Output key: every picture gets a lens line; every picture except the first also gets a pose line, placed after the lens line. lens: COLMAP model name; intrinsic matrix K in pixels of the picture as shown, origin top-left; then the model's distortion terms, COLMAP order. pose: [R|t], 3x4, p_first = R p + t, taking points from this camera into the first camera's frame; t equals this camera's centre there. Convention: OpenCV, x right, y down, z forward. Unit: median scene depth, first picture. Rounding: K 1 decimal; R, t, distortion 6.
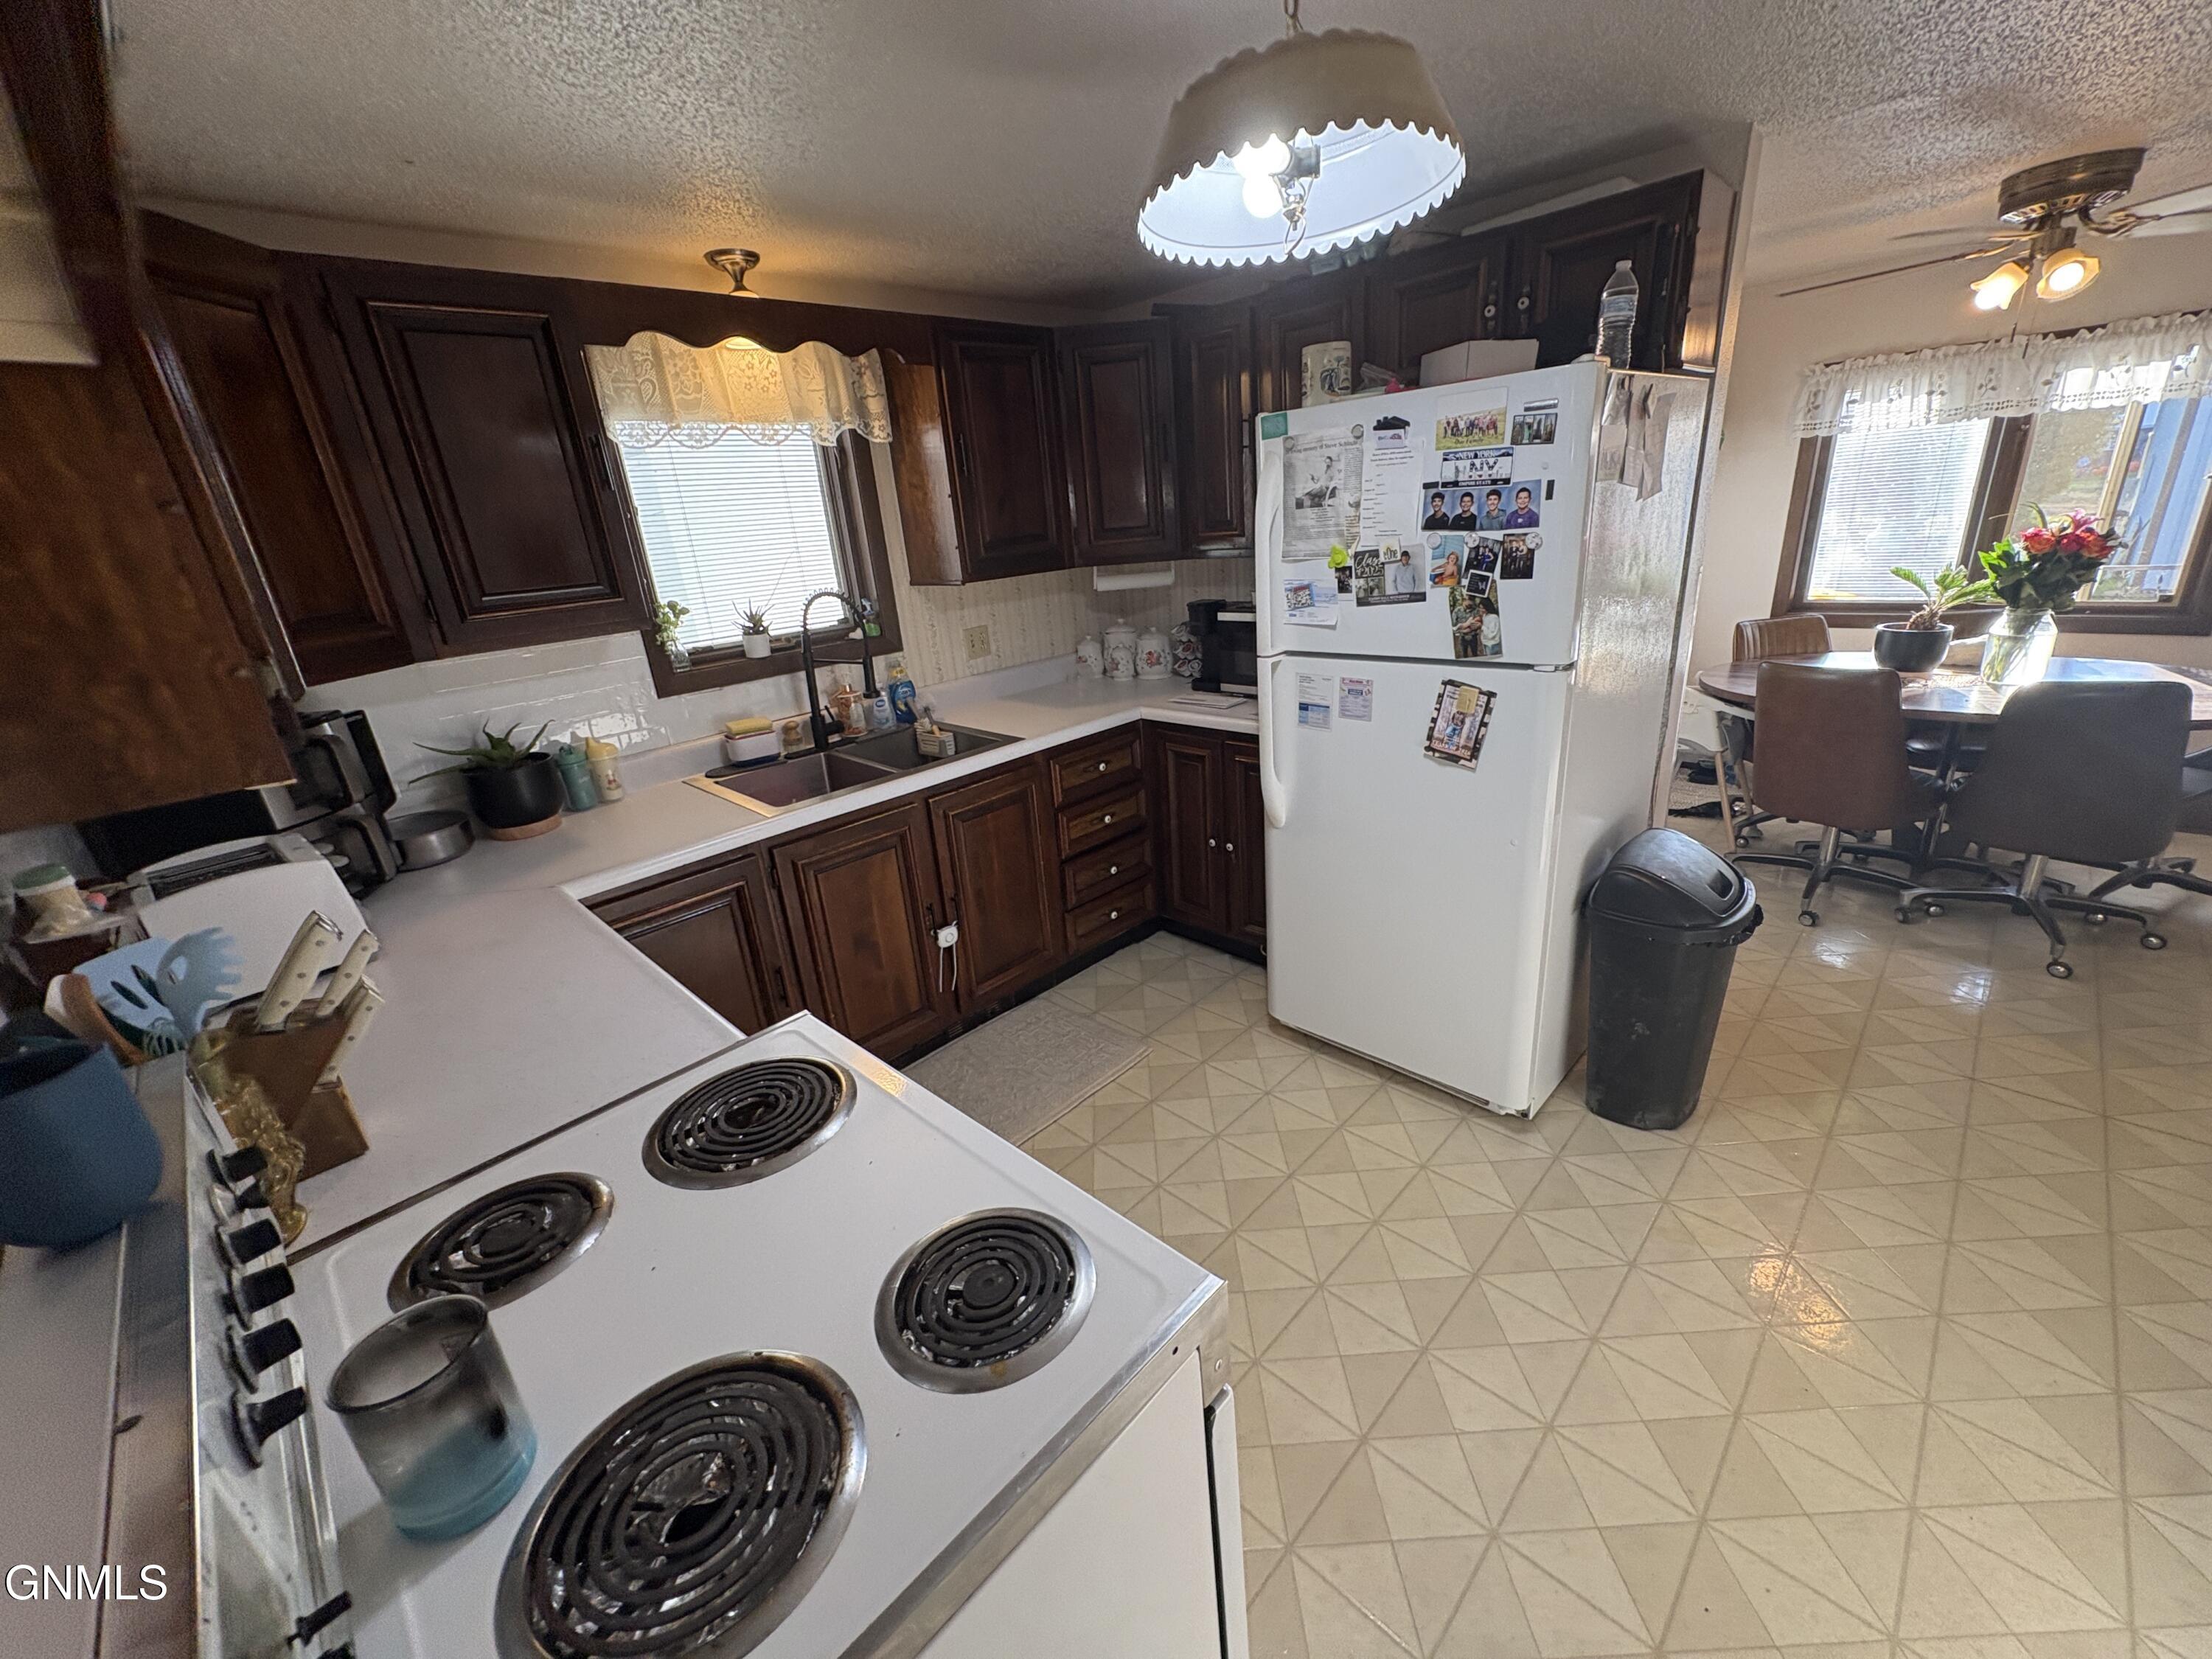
lens RADIAL K [[879.3, 0, 1111.2], [0, 879.3, 828.0], [0, 0, 1]] dist [-0.000035, -0.000029]
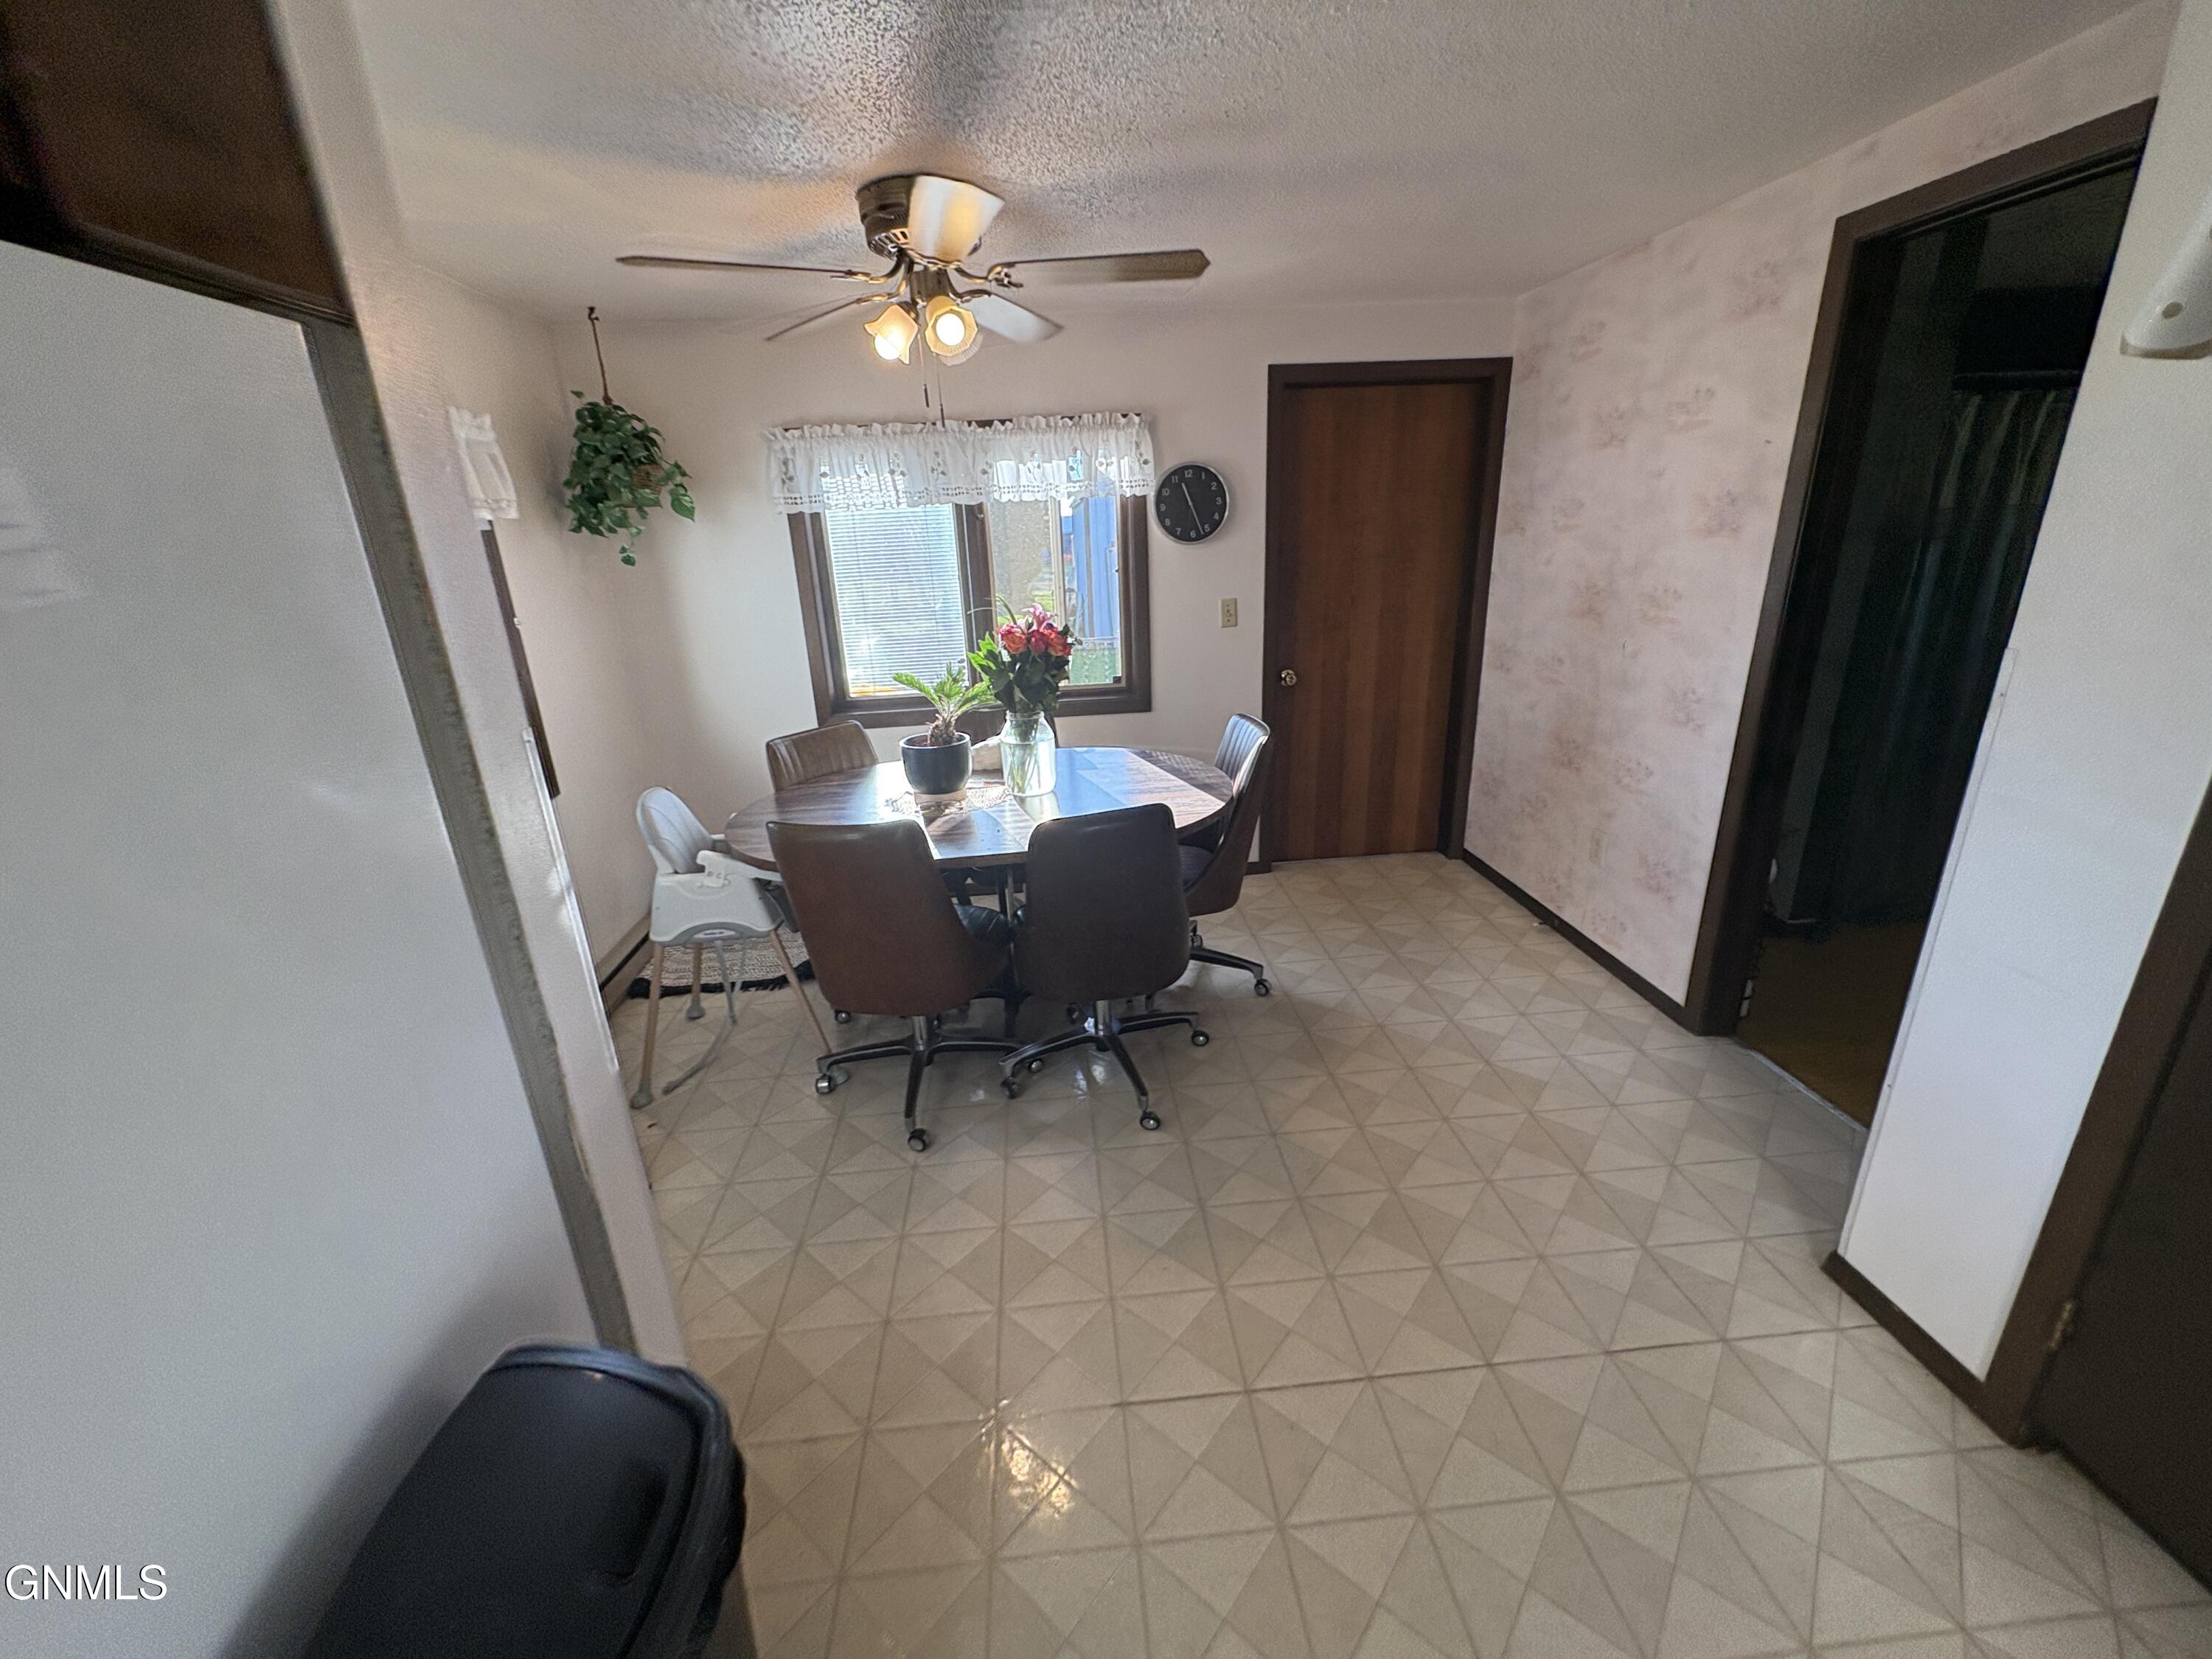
lens RADIAL K [[879.3, 0, 1099.3], [0, 879.3, 824.6], [0, 0, 1]] dist [-0.000035, -0.000029]
pose [[0.655117, -0.192572, 0.730574, 0.389813], [0.246366, 0.968567, 0.034384, -0.140611], [-0.714231, 0.157463, 0.681968, 0.330776]]
